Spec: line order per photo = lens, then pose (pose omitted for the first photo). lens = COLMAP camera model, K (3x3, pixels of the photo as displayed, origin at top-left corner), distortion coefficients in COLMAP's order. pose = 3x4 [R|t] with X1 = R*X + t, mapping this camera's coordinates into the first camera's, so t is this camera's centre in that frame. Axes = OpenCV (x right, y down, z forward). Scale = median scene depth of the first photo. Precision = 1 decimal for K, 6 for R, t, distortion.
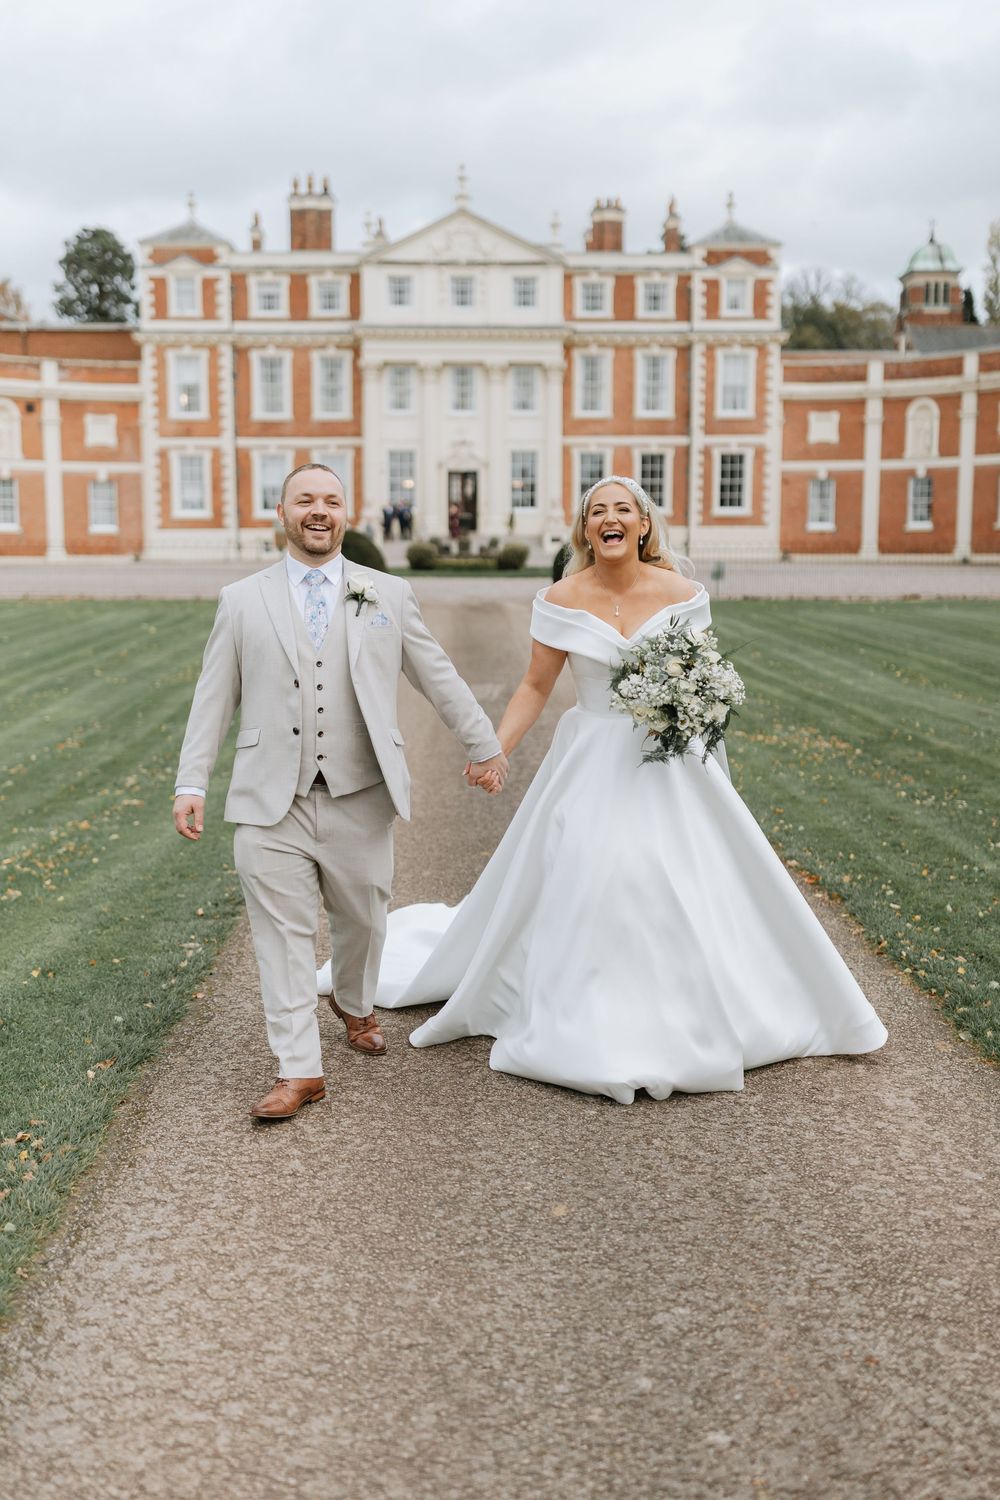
lens RADIAL K [[1470.6, 0, 495.1], [0, 1470.6, 758.5], [0, 0, 1]] dist [-0.001753, 0.000000]
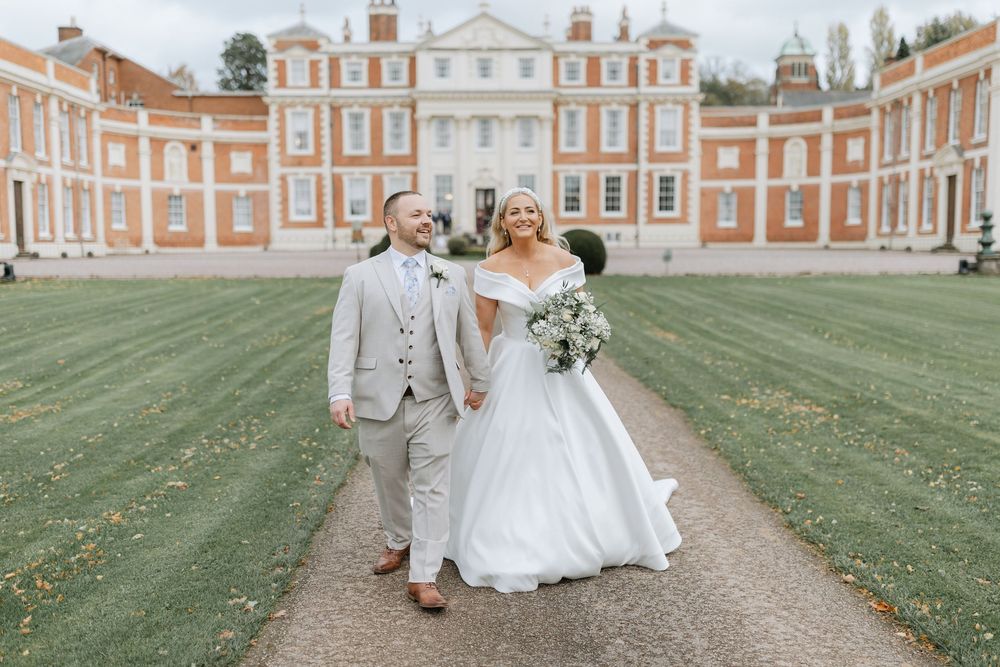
lens RADIAL K [[980.4, 0, 503.8], [0, 980.4, 352.4], [0, 0, 1]] dist [-0.001753, 0.000000]
pose [[0.999981, -0.005065, -0.003601, -0.000579], [0.004962, 0.999599, -0.027894, -0.002501], [0.003741, 0.027875, 0.999604, 0.017067]]
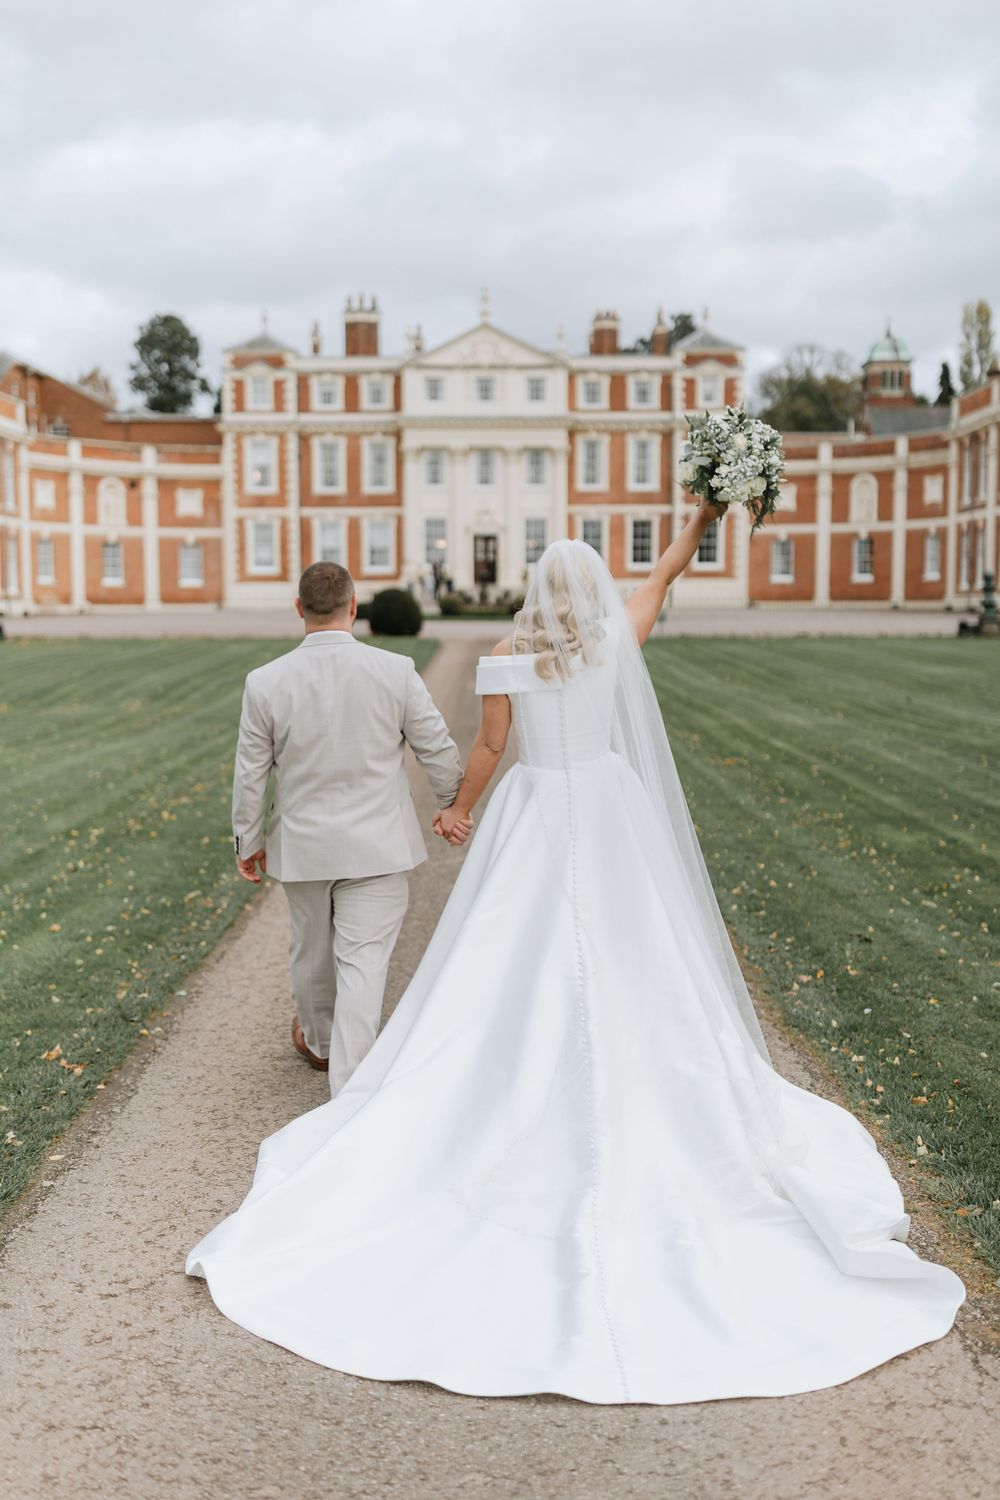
lens RADIAL K [[1470.6, 0, 502.5], [0, 1470.6, 747.8], [0, 0, 1]] dist [-0.001753, 0.000000]
pose [[0.999771, -0.000783, -0.021389, 0.017937], [-0.000017, 0.999301, -0.037383, 0.026474], [0.021404, 0.037375, 0.999072, -0.209965]]
